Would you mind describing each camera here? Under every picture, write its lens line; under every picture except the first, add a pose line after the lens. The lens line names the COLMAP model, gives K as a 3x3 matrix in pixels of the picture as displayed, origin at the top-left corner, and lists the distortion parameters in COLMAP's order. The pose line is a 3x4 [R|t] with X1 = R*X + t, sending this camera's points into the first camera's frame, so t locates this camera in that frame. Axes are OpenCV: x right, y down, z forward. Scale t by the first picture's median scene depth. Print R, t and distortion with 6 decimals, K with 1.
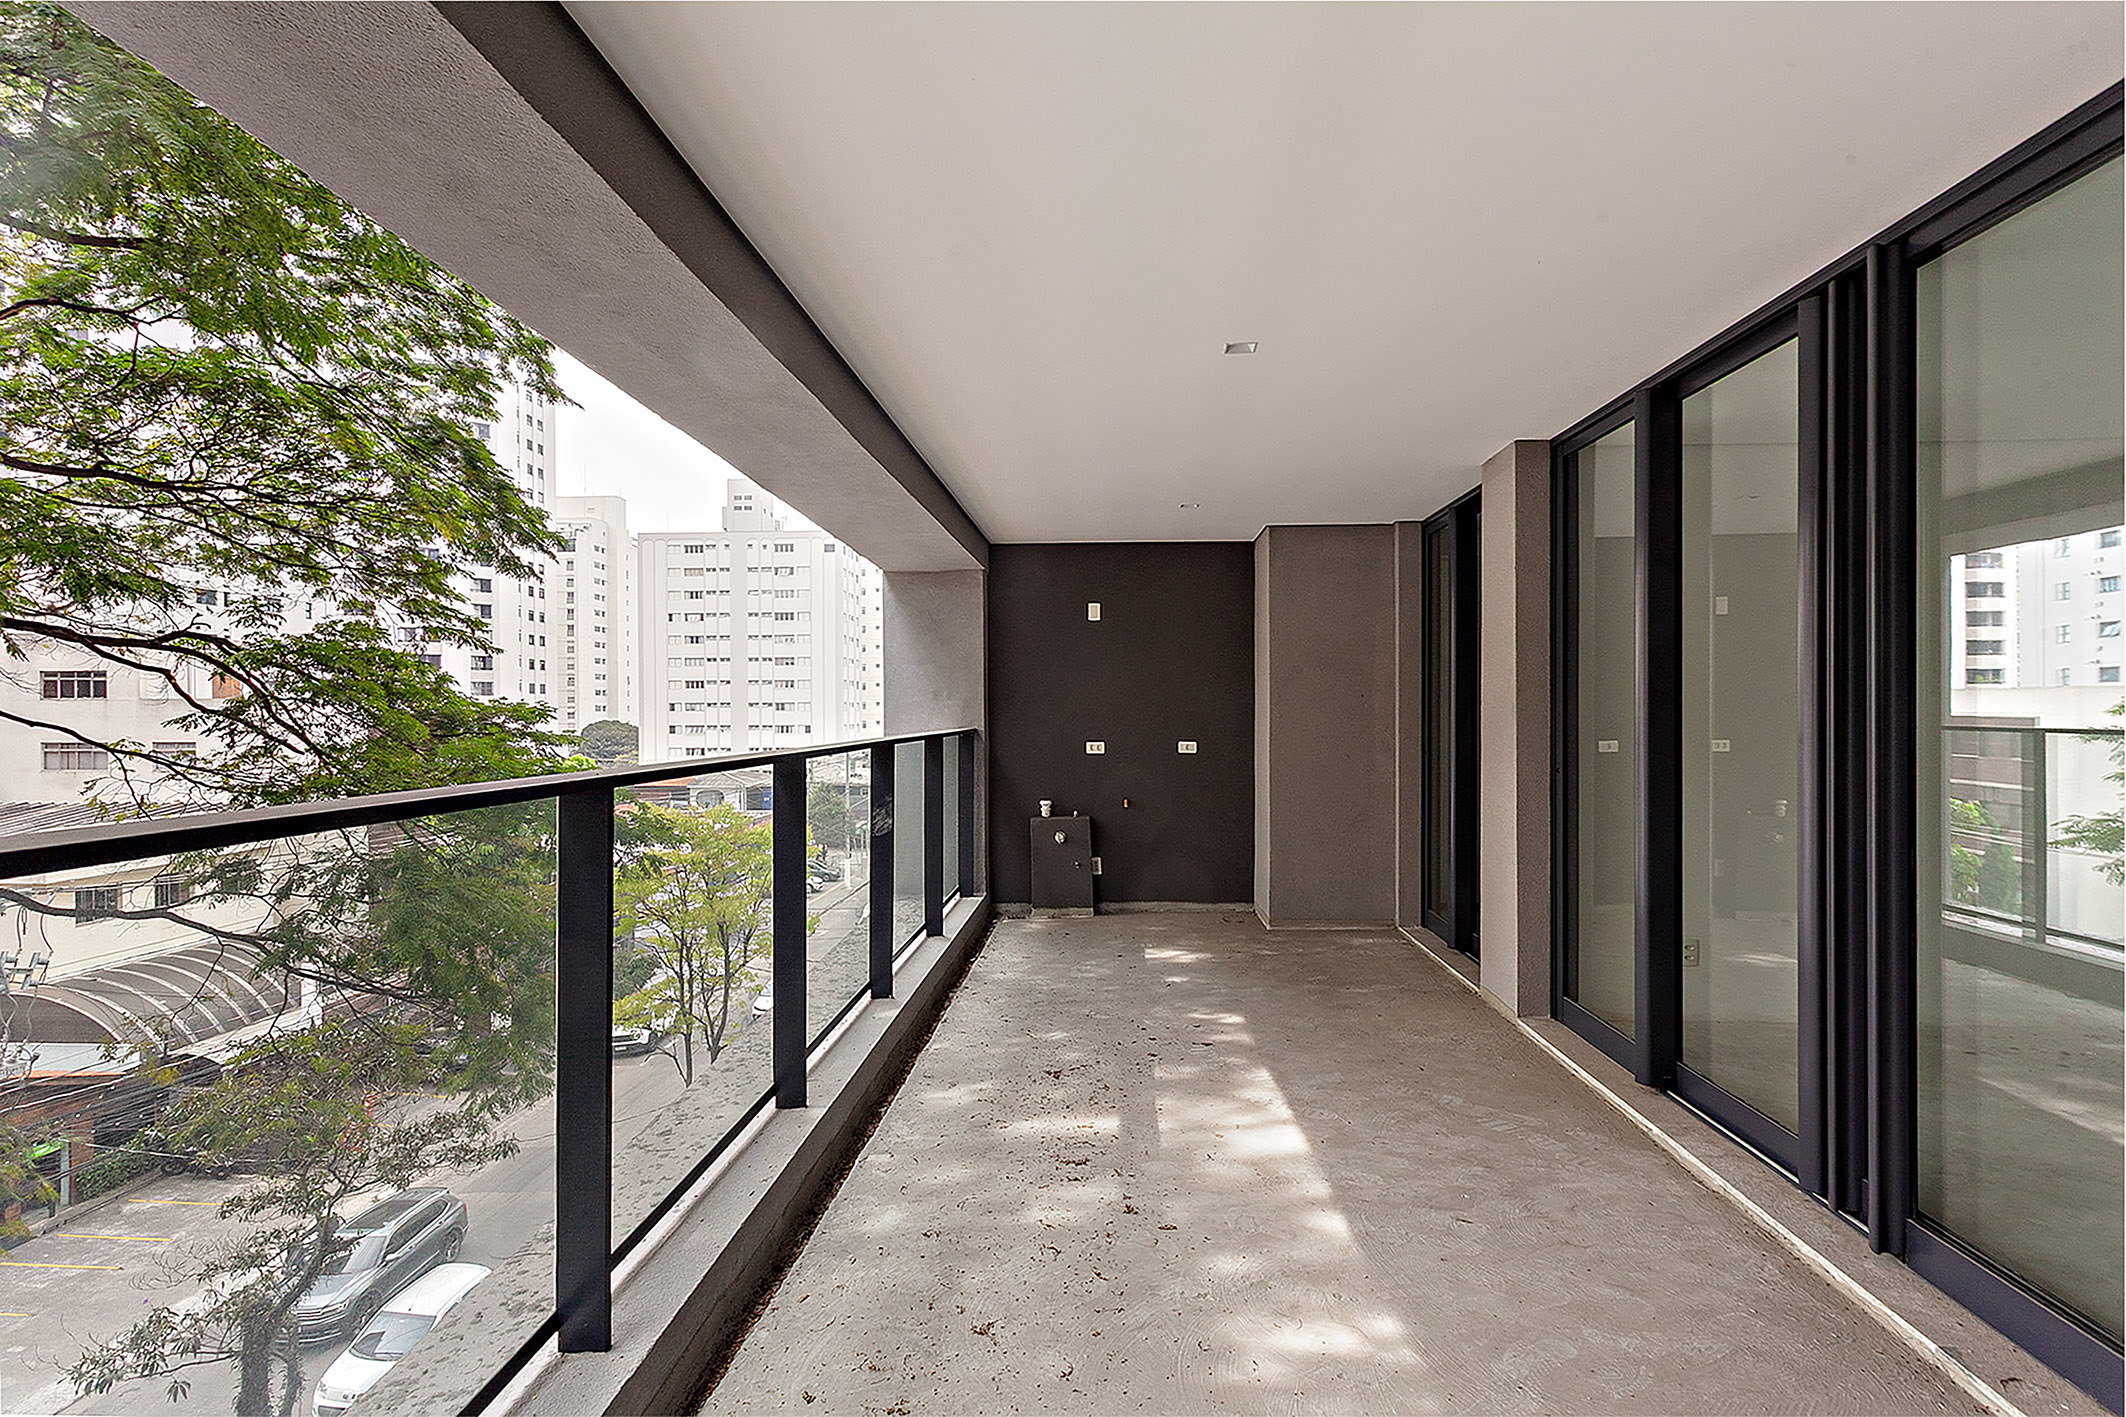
lens RADIAL K [[1069.0, 0, 1063.0], [0, 1069.0, 708.5], [0, 0, 1]] dist [0.001368, -0.000467]
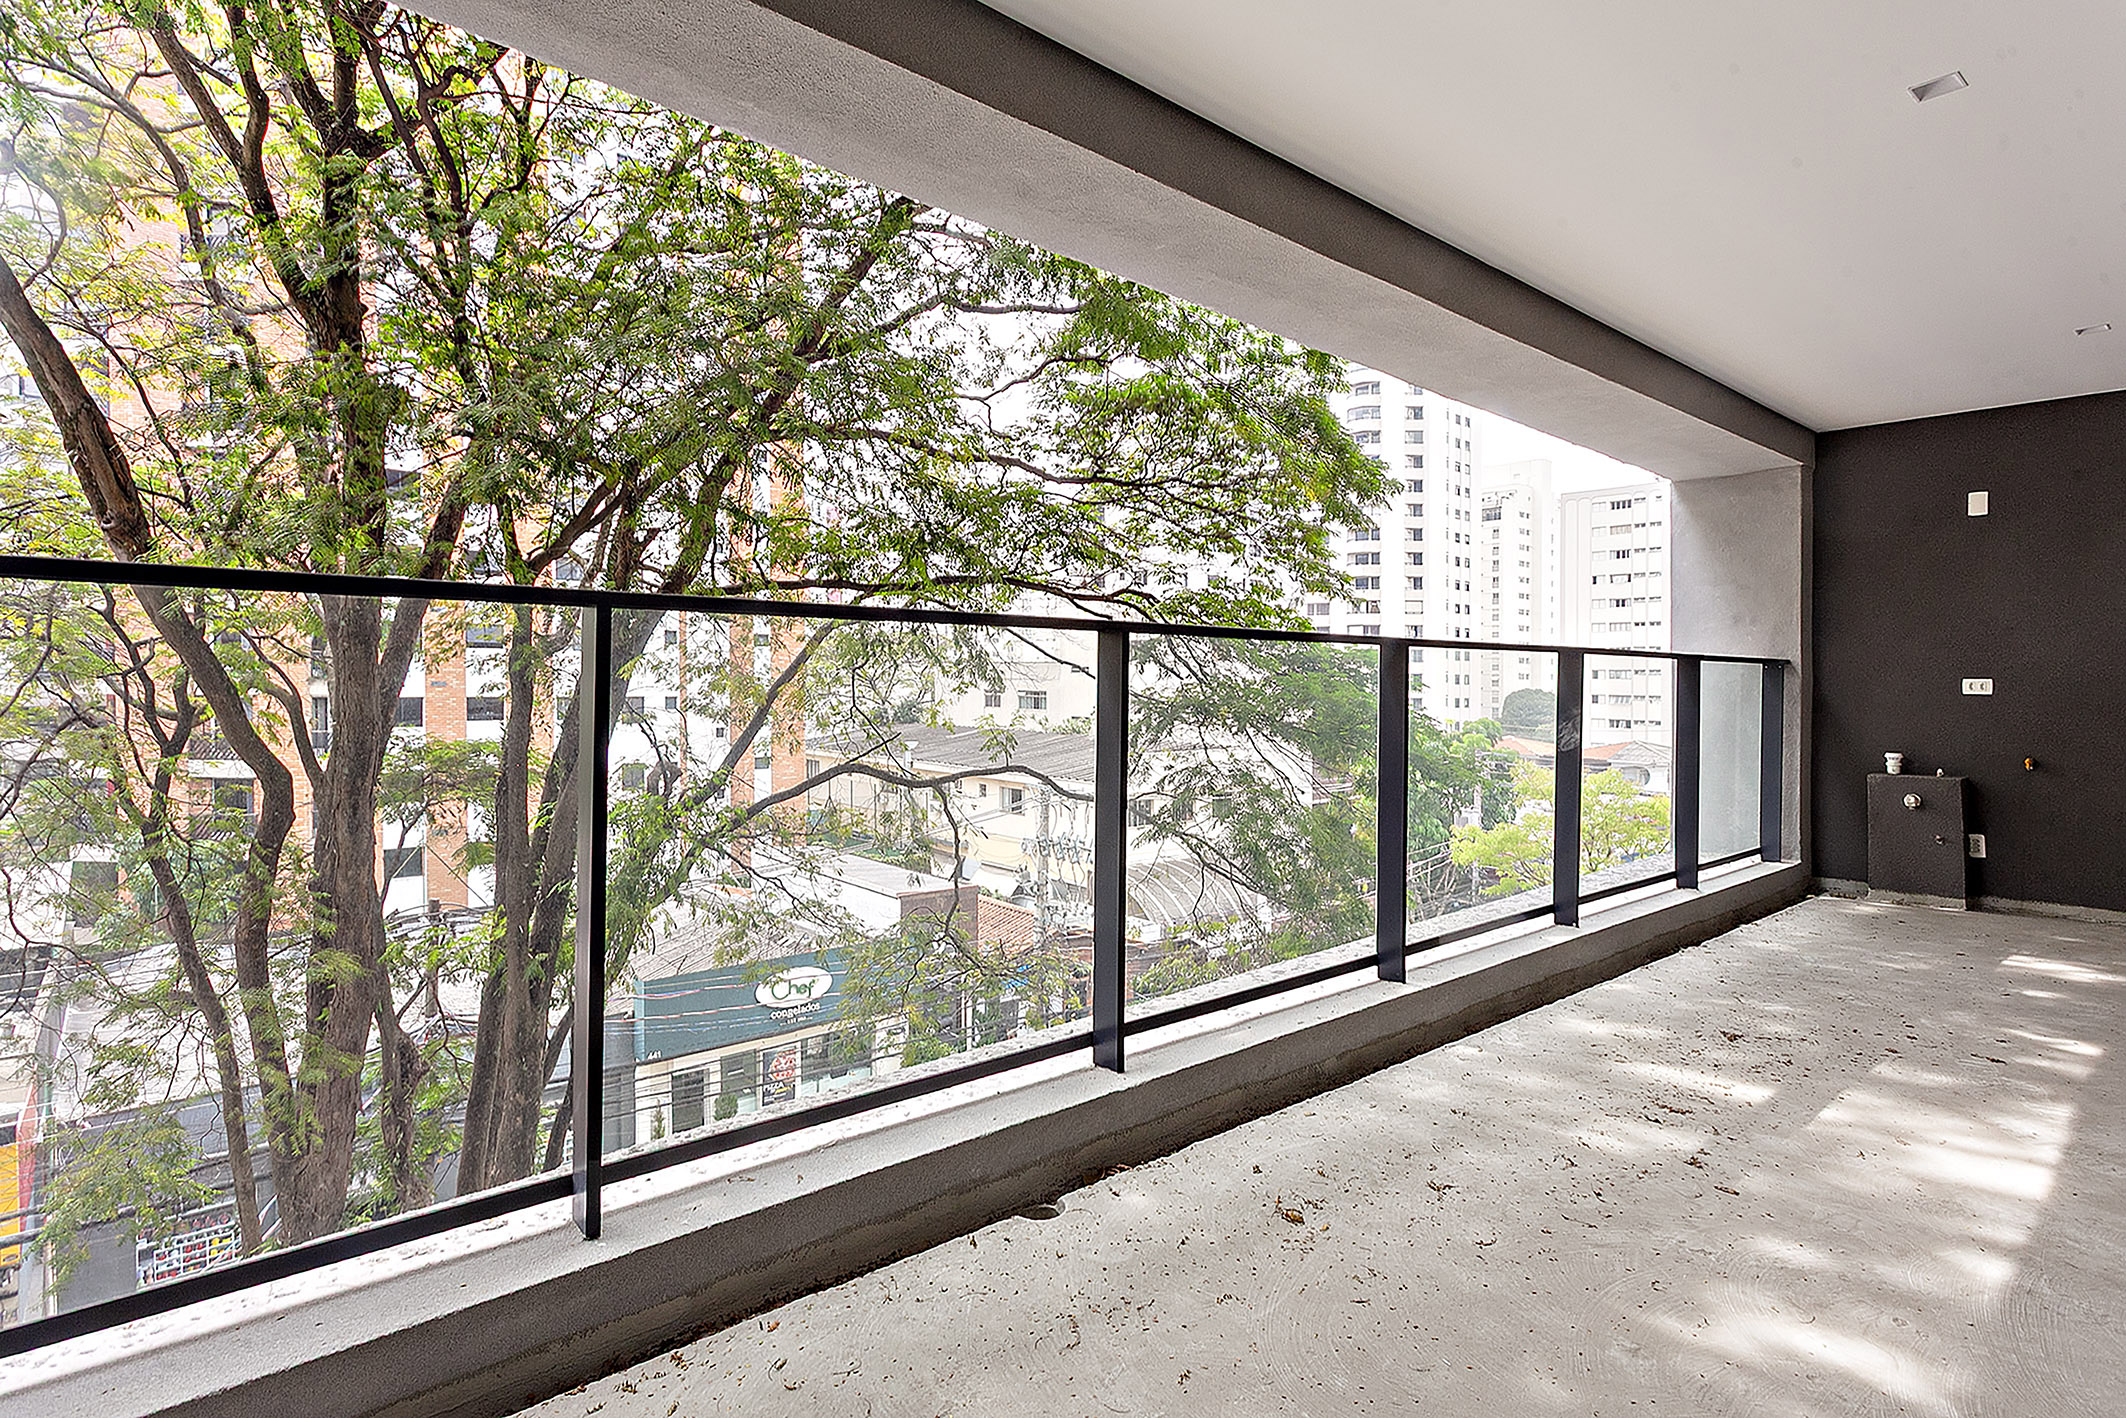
lens RADIAL K [[1069.0, 0, 1063.0], [0, 1069.0, 709.0], [0, 0, 1]] dist [0.001368, -0.000467]
pose [[0.693552, 0.041566, -0.719206, 0.123746], [-0.017140, 0.999004, 0.041209, 0.031994], [0.720203, -0.016253, 0.693573, 0.020118]]
